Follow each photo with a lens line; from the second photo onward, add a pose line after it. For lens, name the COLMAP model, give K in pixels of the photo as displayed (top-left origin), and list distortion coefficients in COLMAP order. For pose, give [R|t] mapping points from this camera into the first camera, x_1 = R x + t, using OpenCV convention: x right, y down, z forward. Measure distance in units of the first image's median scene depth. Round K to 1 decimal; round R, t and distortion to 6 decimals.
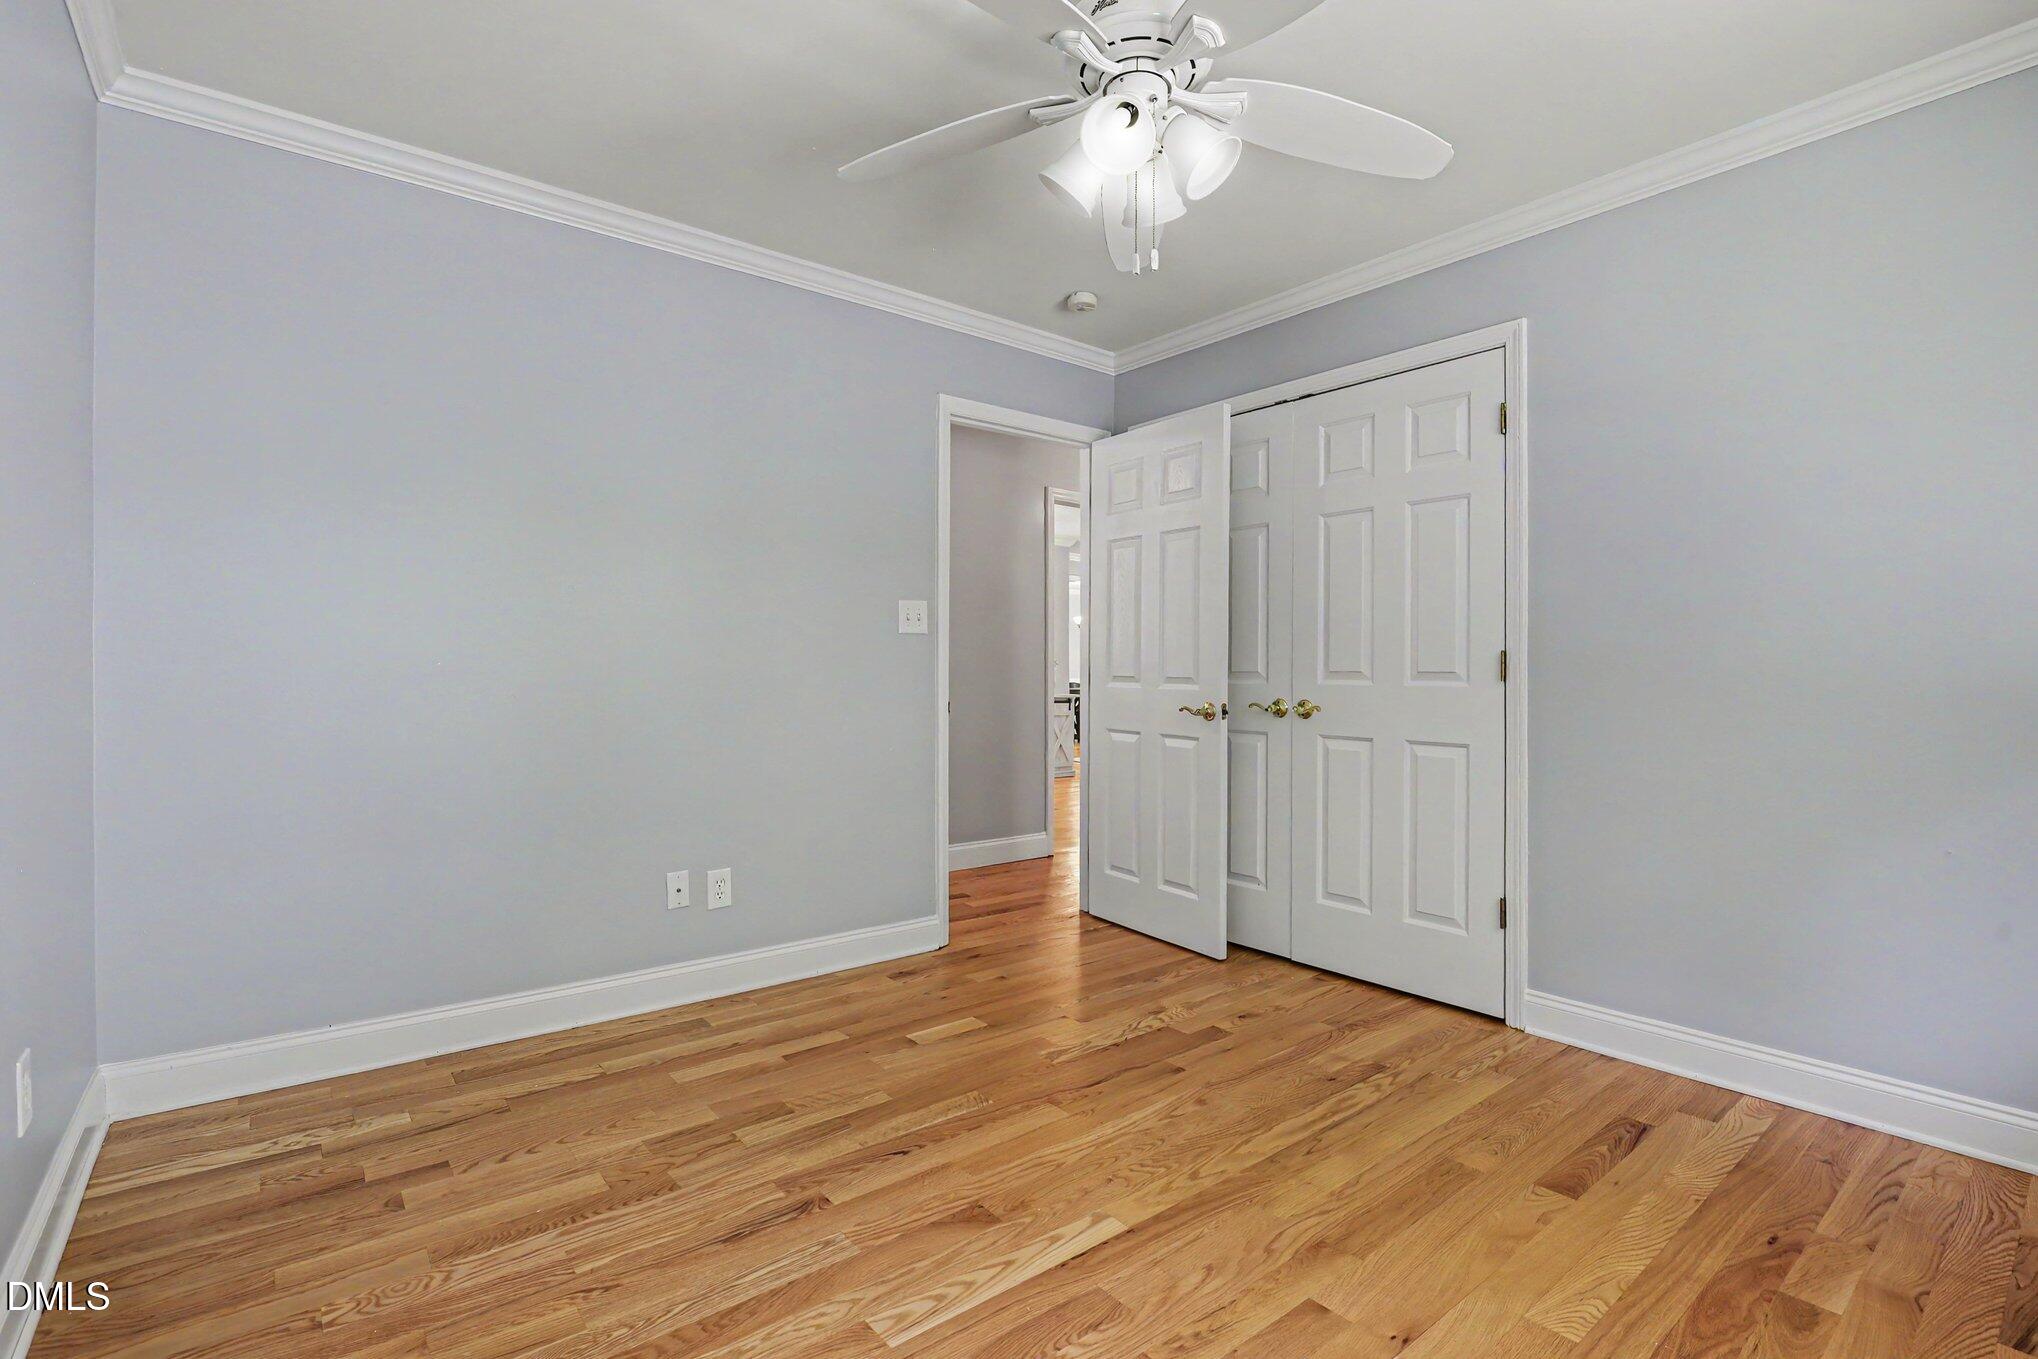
lens RADIAL K [[938.5, 0, 1018.7], [0, 938.5, 677.4], [0, 0, 1]] dist [-0.025959, 0.003032]
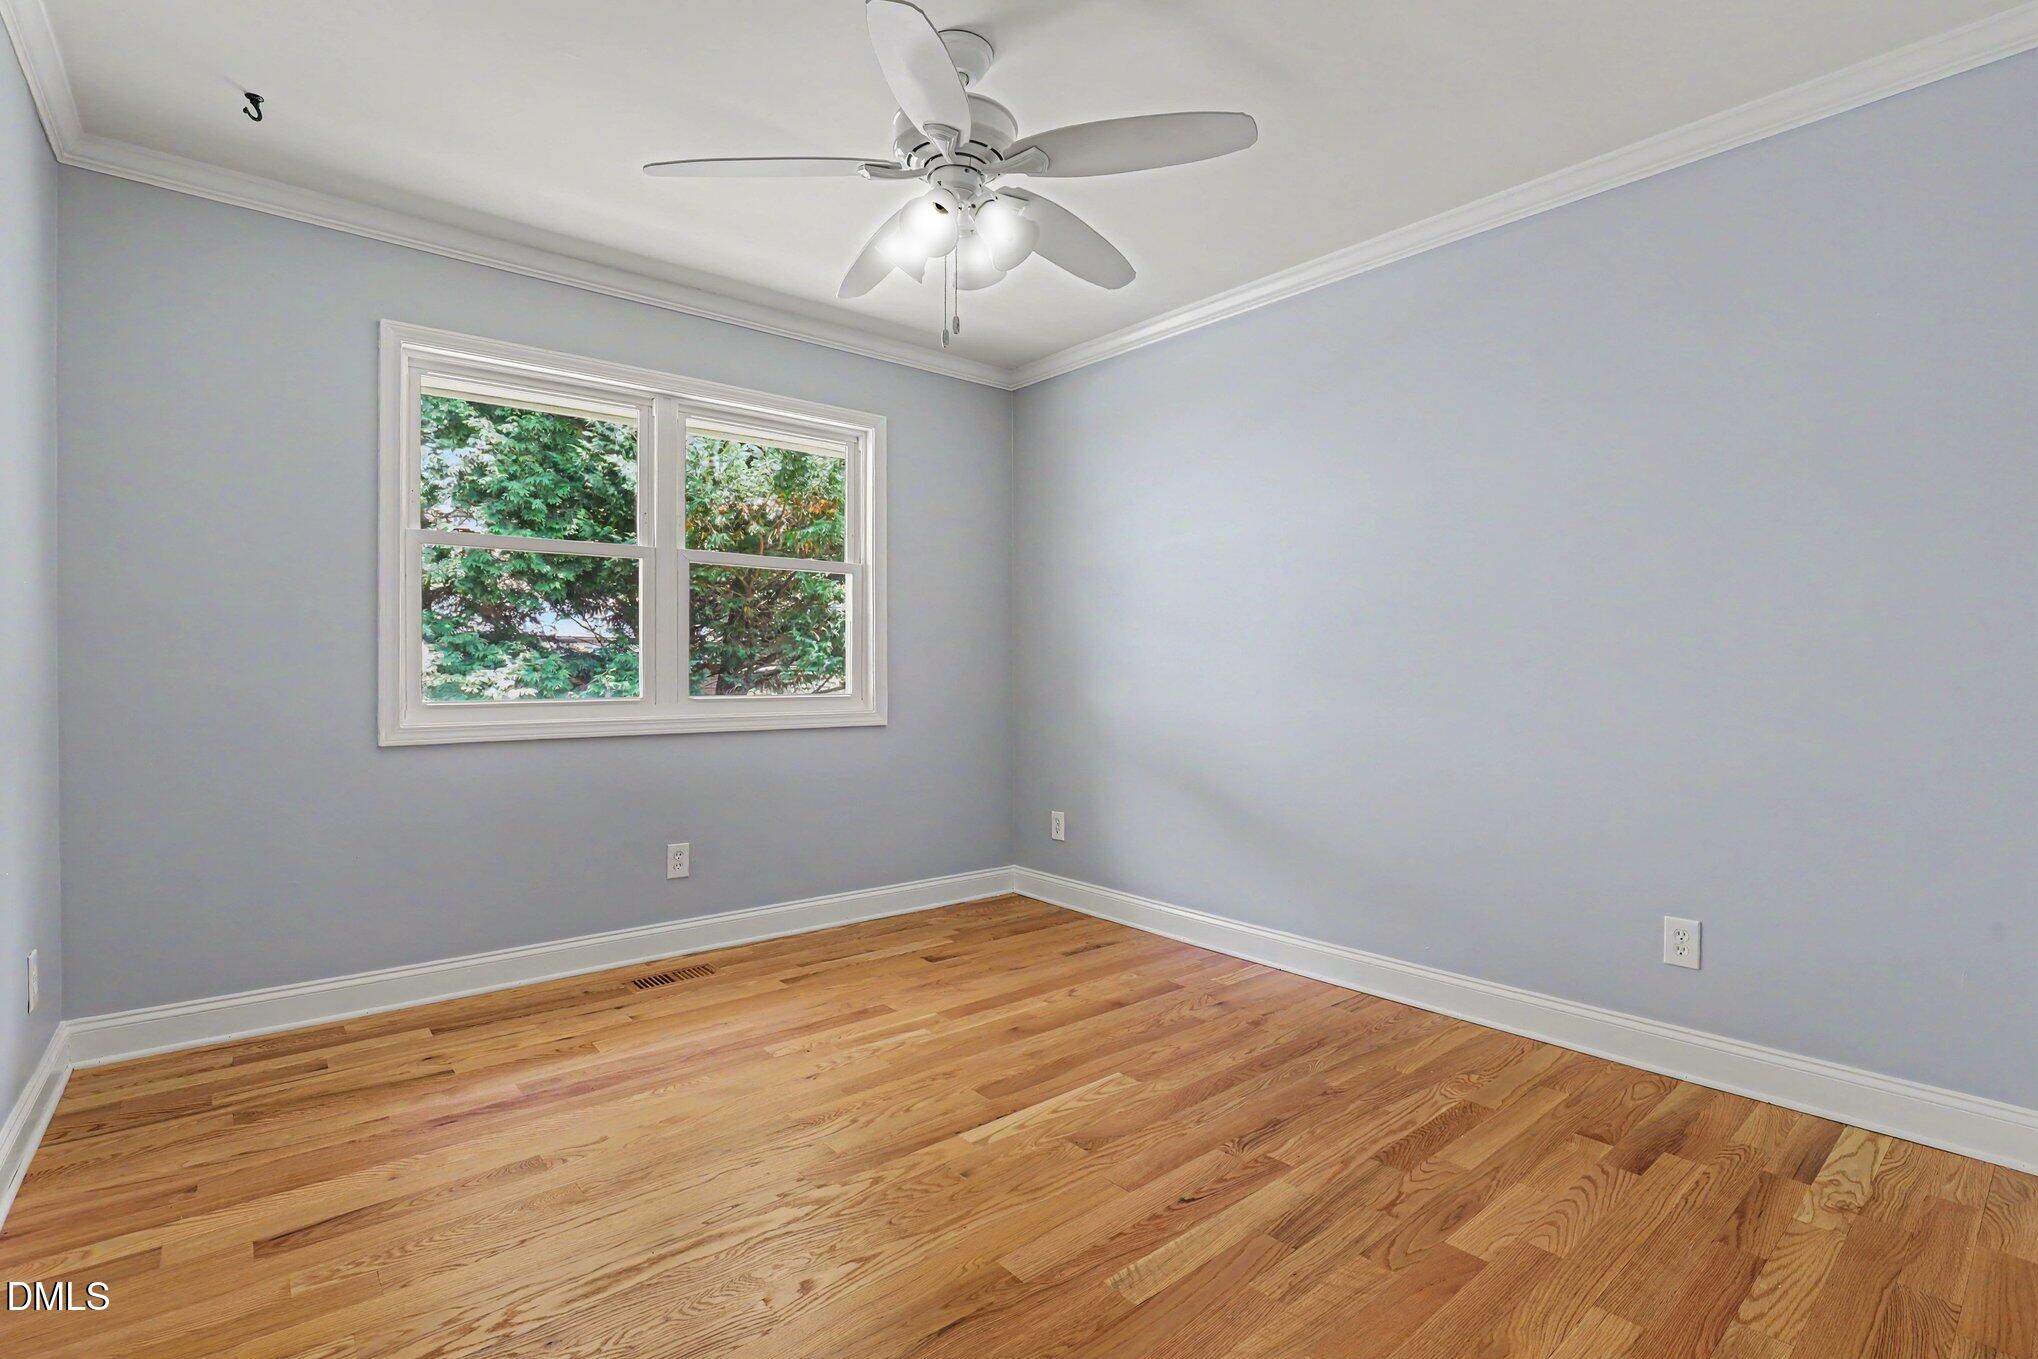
lens RADIAL K [[938.5, 0, 1020.0], [0, 938.5, 677.0], [0, 0, 1]] dist [-0.025959, 0.003032]
pose [[-0.999759, -0.005760, -0.021178, 0.066365], [-0.005895, 0.999963, 0.006316, -0.005737], [0.021141, 0.006439, -0.999756, 2.156307]]
